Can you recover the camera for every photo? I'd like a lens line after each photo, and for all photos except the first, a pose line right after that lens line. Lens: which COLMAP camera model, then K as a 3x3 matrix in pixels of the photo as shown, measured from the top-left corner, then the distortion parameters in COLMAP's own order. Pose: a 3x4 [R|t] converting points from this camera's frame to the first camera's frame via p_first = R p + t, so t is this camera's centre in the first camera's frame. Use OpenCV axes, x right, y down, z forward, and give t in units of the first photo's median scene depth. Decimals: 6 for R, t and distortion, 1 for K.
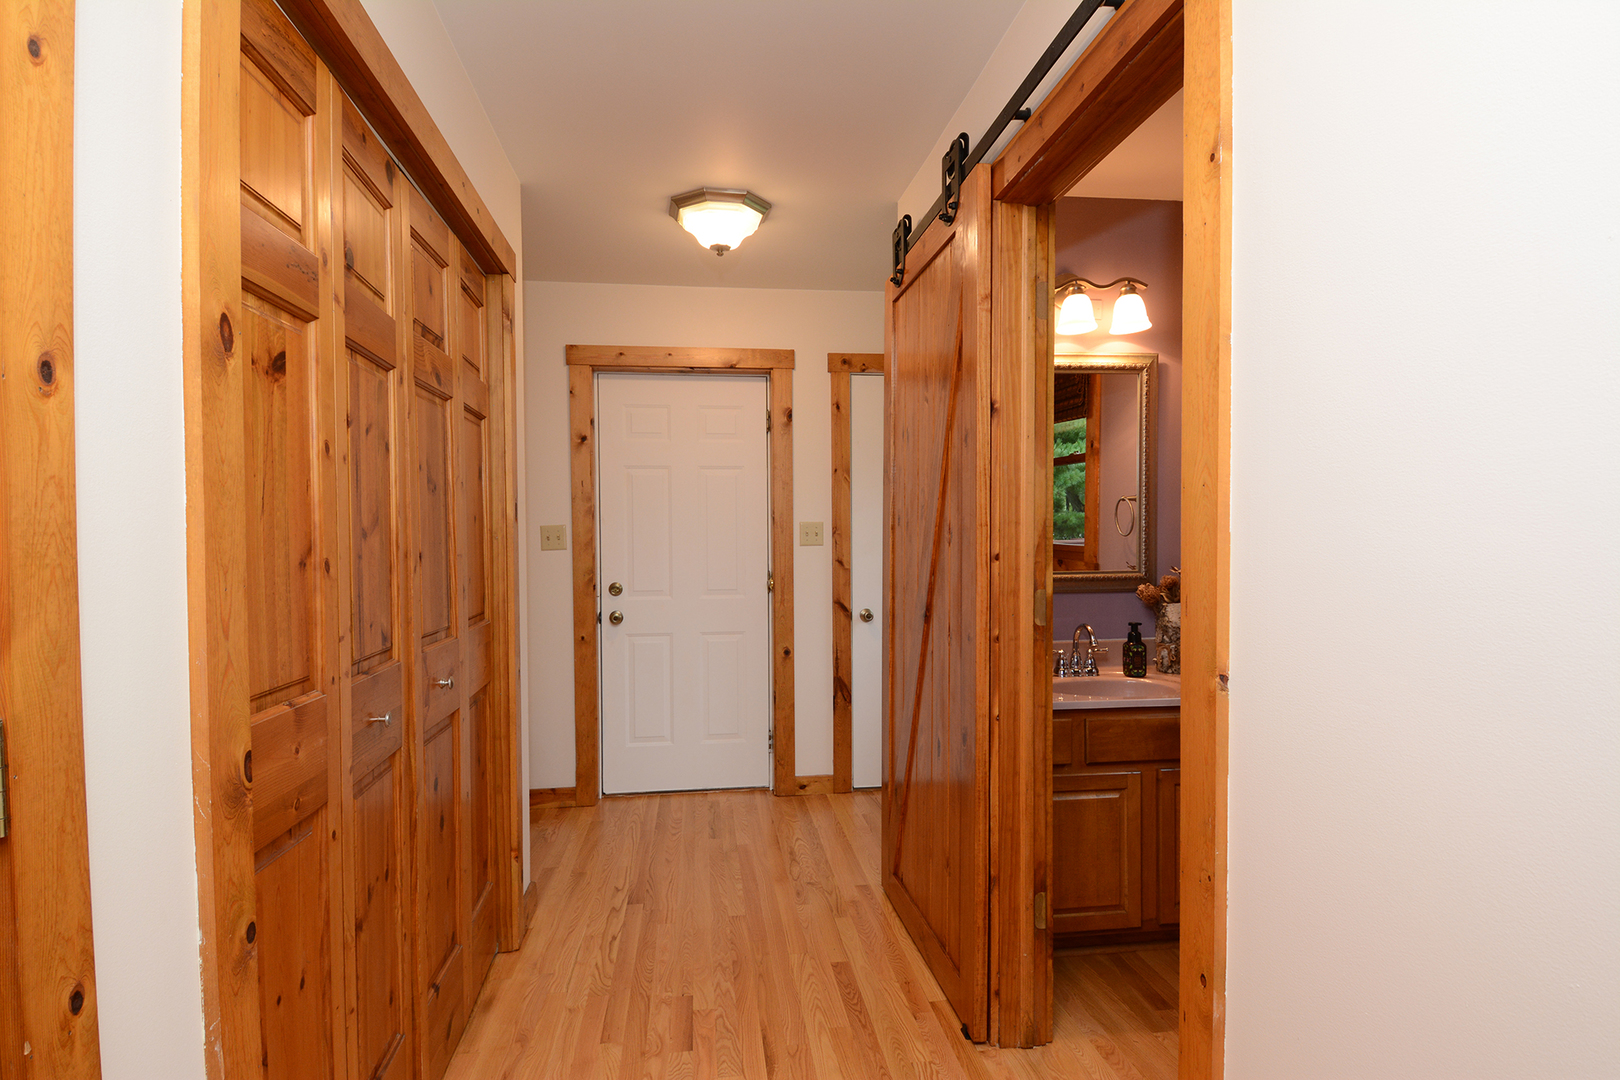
lens RADIAL K [[837.0, 0, 794.4], [0, 837.0, 557.0], [0, 0, 1]] dist [0.051010, -0.053335]
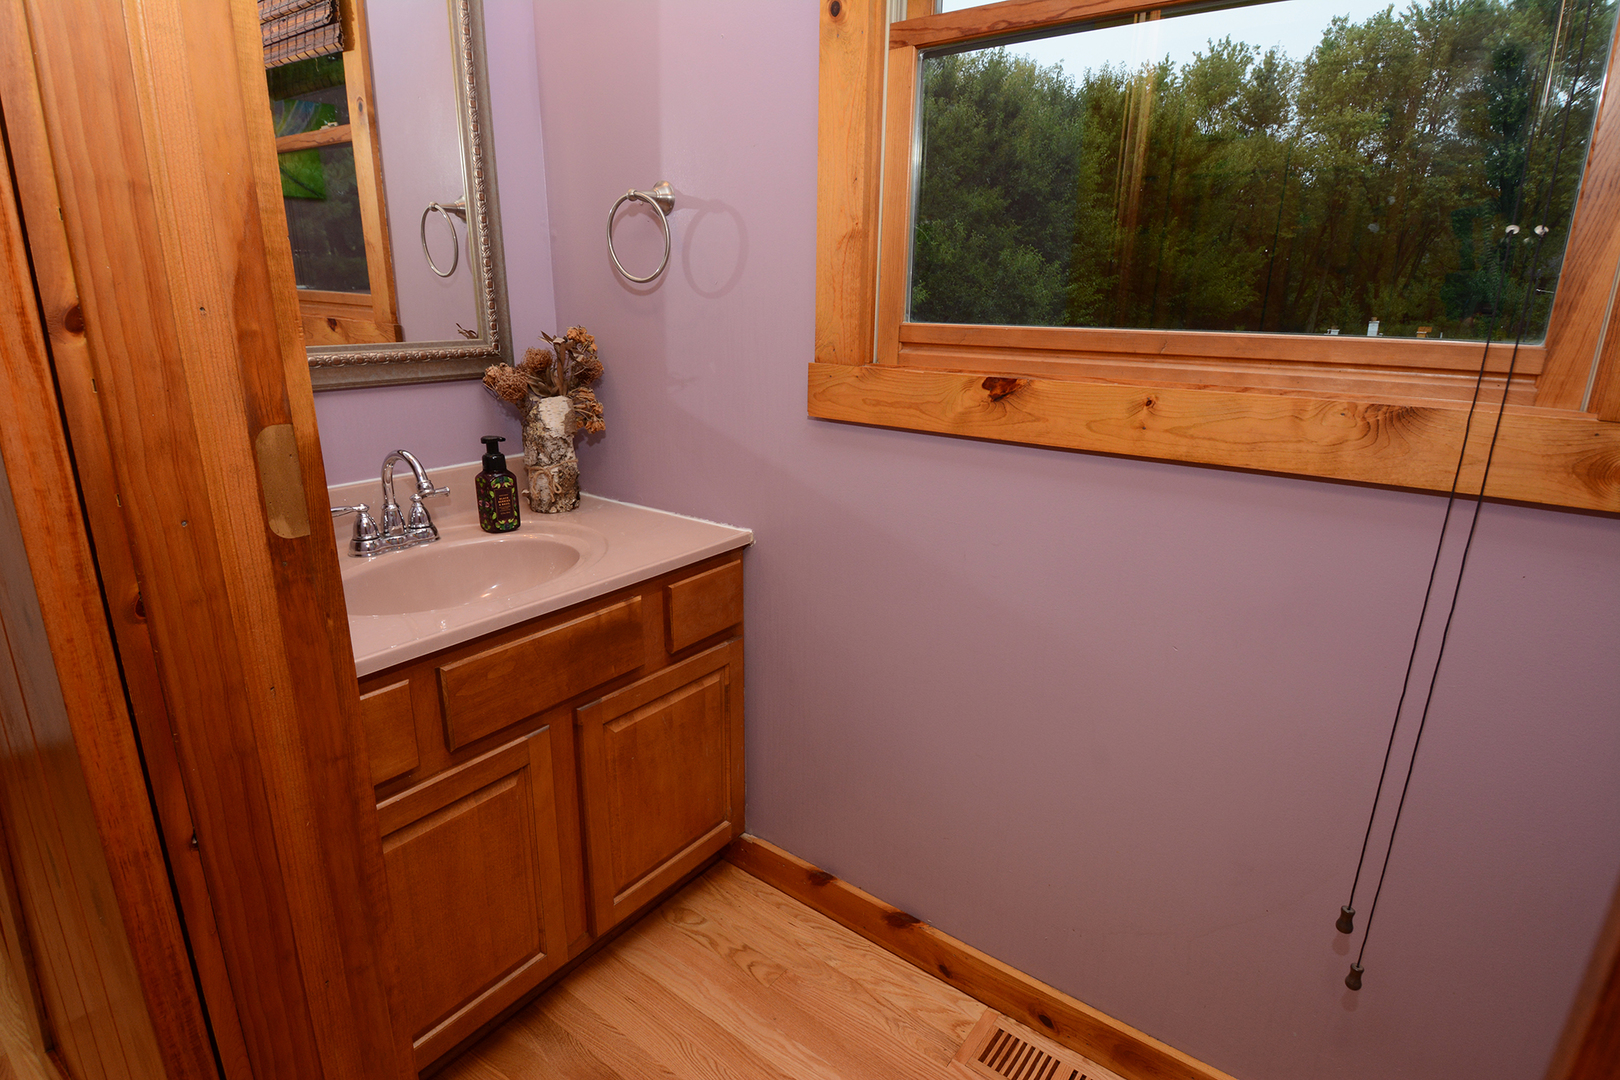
lens RADIAL K [[837.0, 0, 794.4], [0, 837.0, 557.0], [0, 0, 1]] dist [0.051010, -0.053335]
pose [[0.704577, -0.197710, 0.681529, 0.146716], [0.001920, 0.960932, 0.276779, -0.000473], [-0.709625, -0.193703, 0.677430, 0.459047]]
